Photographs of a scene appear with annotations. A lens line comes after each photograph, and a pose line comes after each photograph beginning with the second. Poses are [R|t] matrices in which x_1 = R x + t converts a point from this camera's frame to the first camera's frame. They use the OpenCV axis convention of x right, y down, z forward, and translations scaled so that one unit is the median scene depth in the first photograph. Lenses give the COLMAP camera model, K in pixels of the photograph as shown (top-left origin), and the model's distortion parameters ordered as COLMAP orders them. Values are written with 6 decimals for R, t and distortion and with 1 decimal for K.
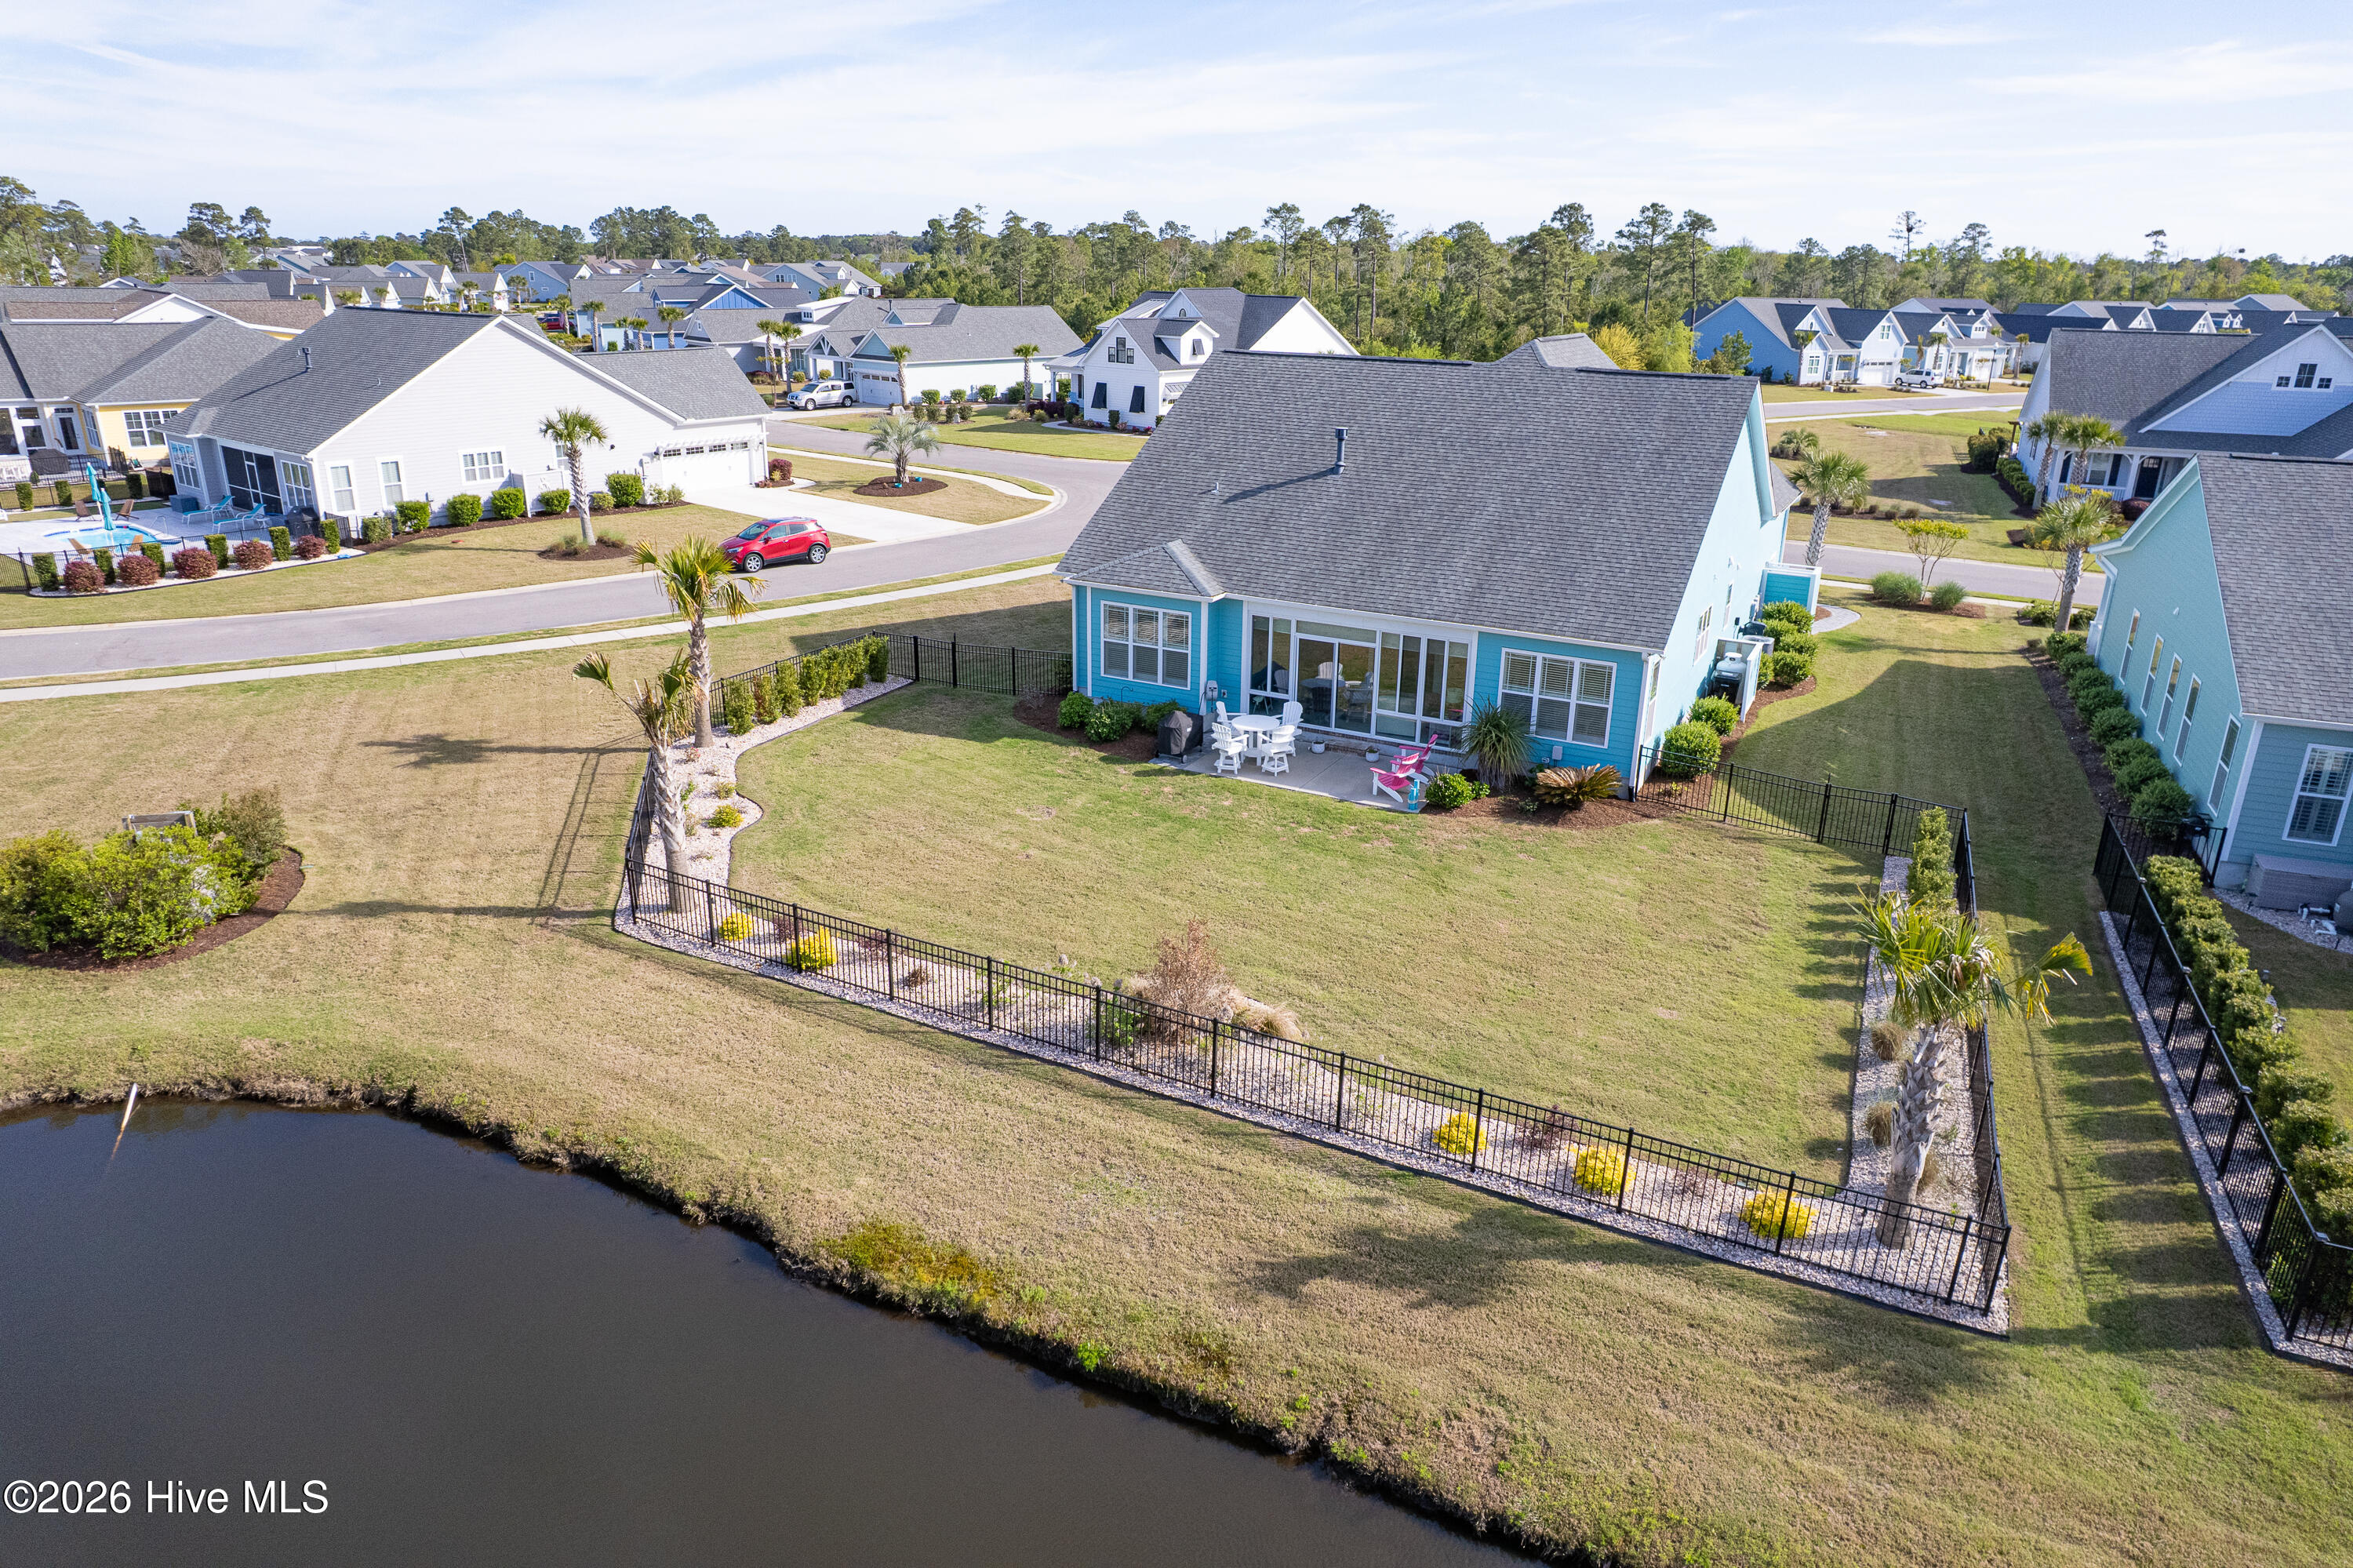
lens RADIAL K [[1506.8, 0, 1192.4], [0, 1506.8, 779.3], [0, 0, 1]] dist [-0.078843, 0.065415]
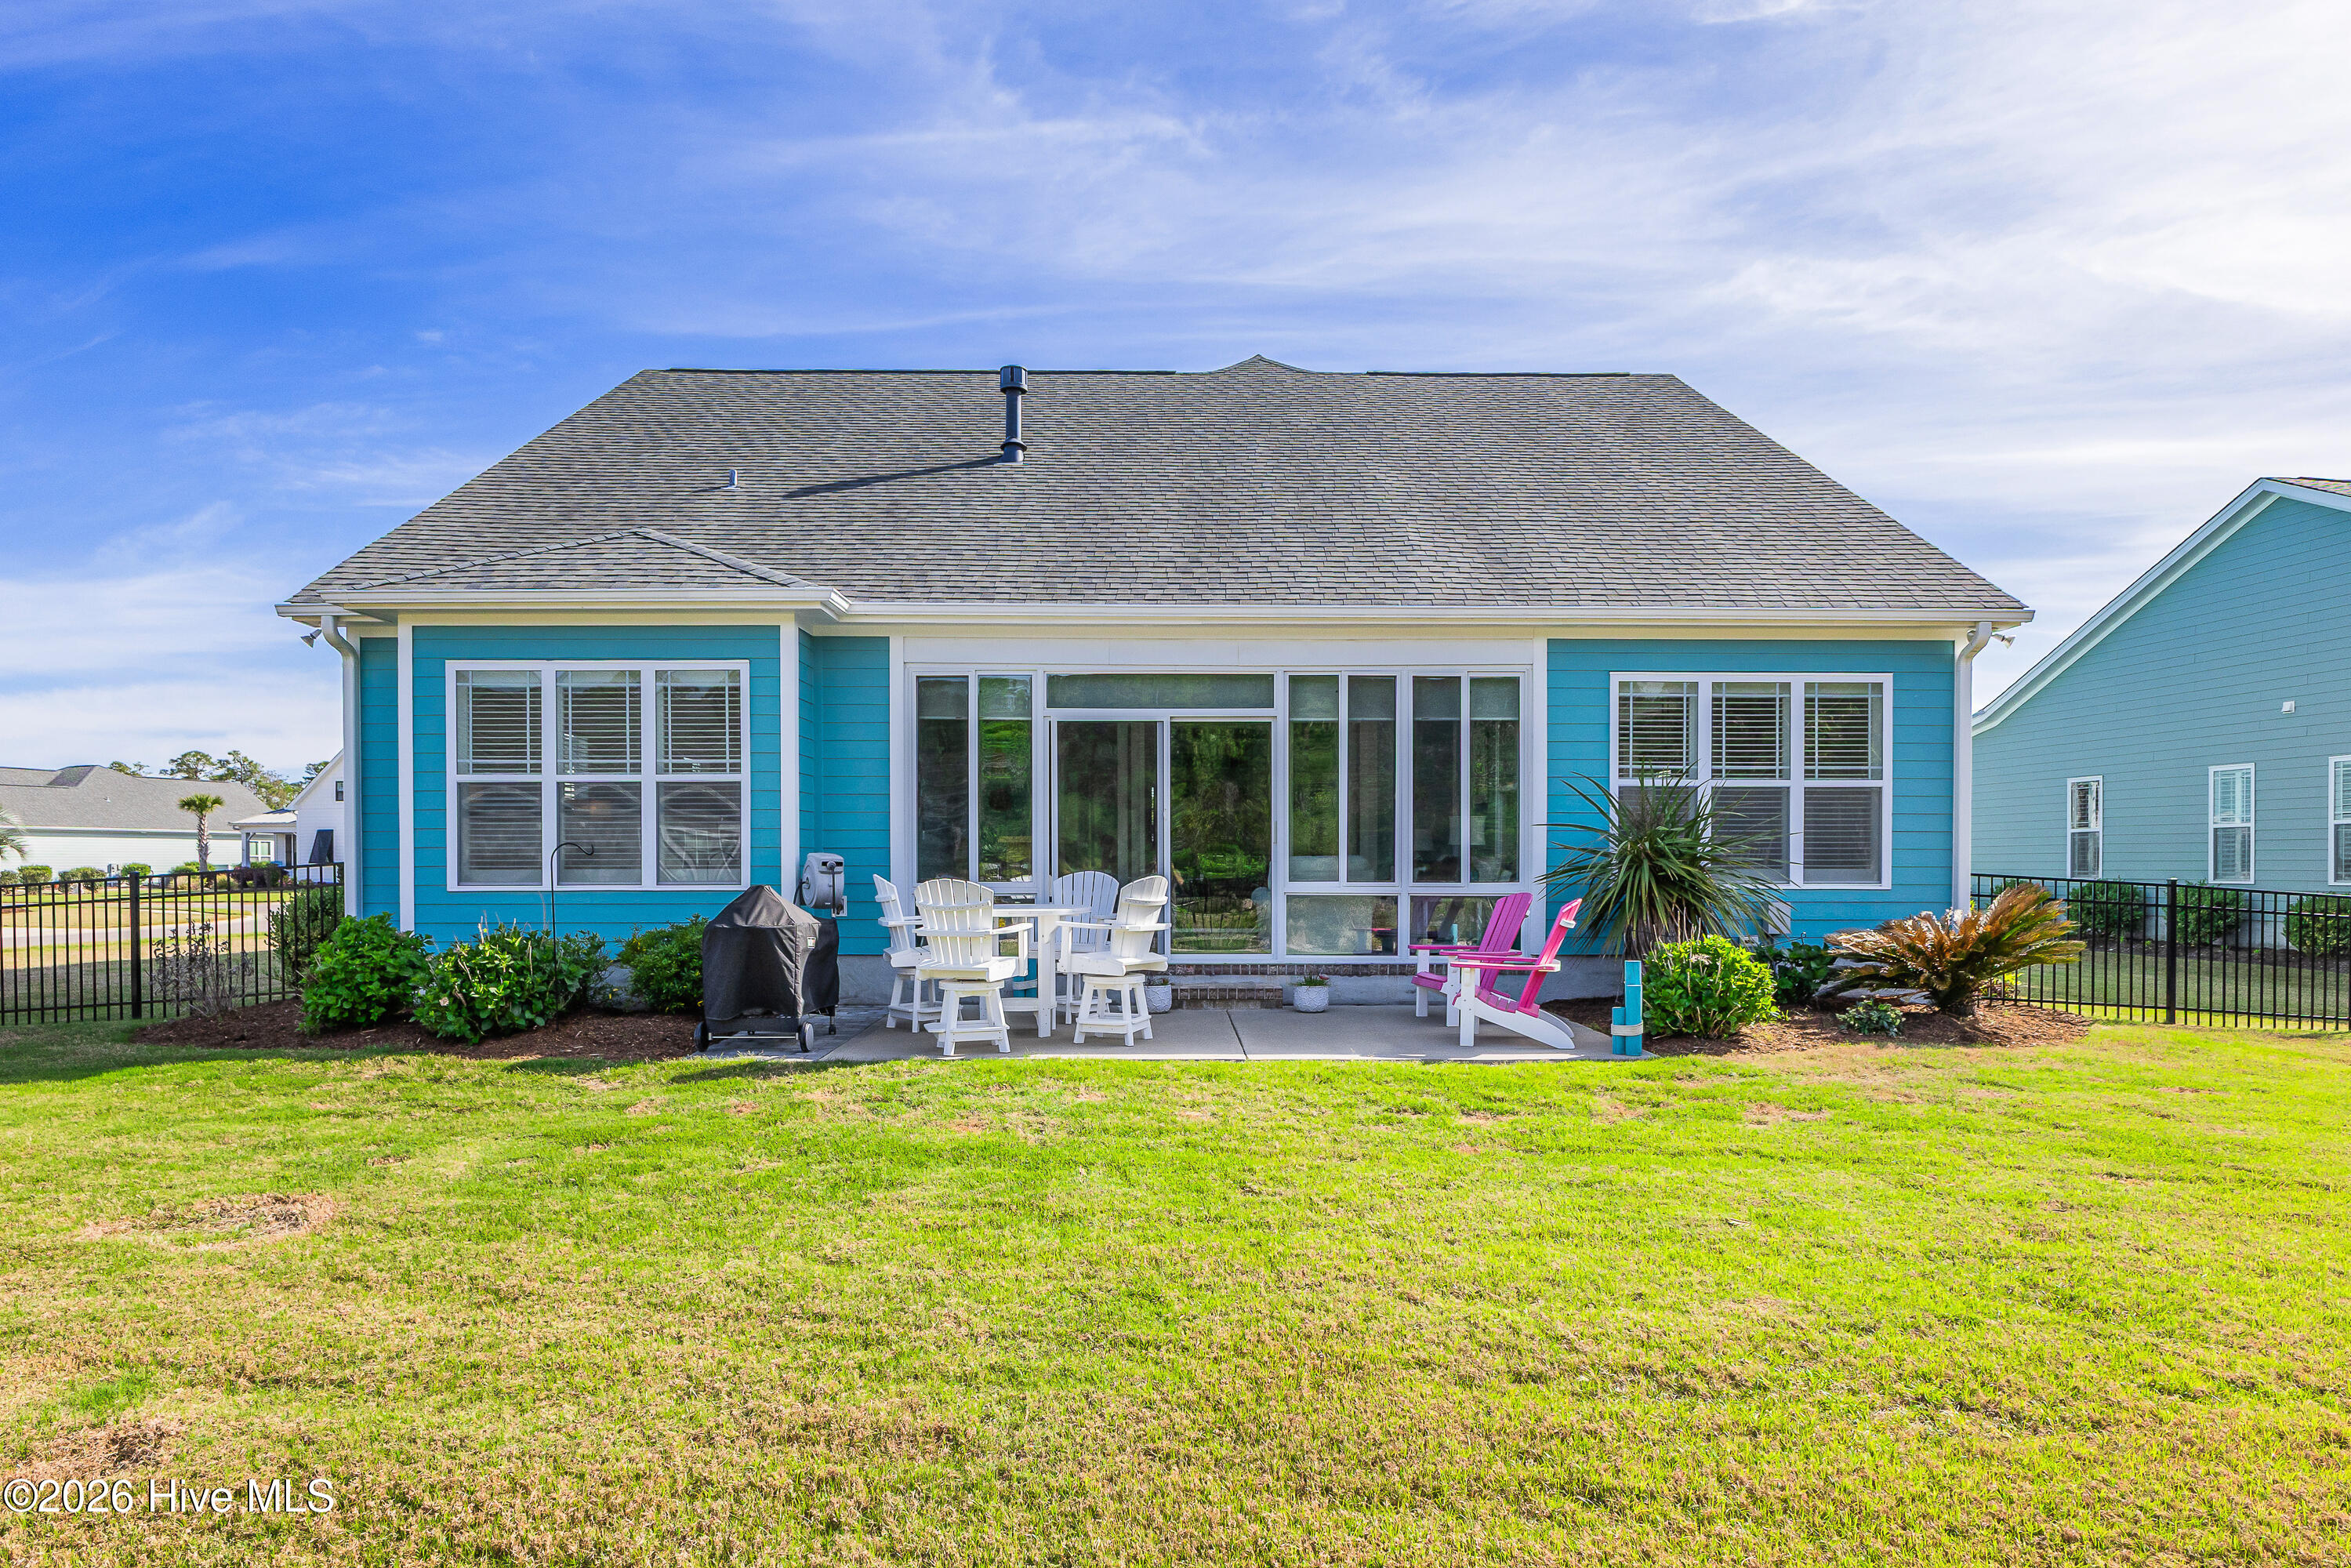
lens RADIAL K [[1413.0, 0, 1174.8], [0, 1413.0, 891.0], [0, 0, 1]] dist [-0.001322, 0.000173]
pose [[0.878934, -0.024299, 0.476323, -0.074122], [0.167909, 0.950529, -0.261344, 0.044709], [-0.446409, 0.309683, 0.839533, 0.719051]]
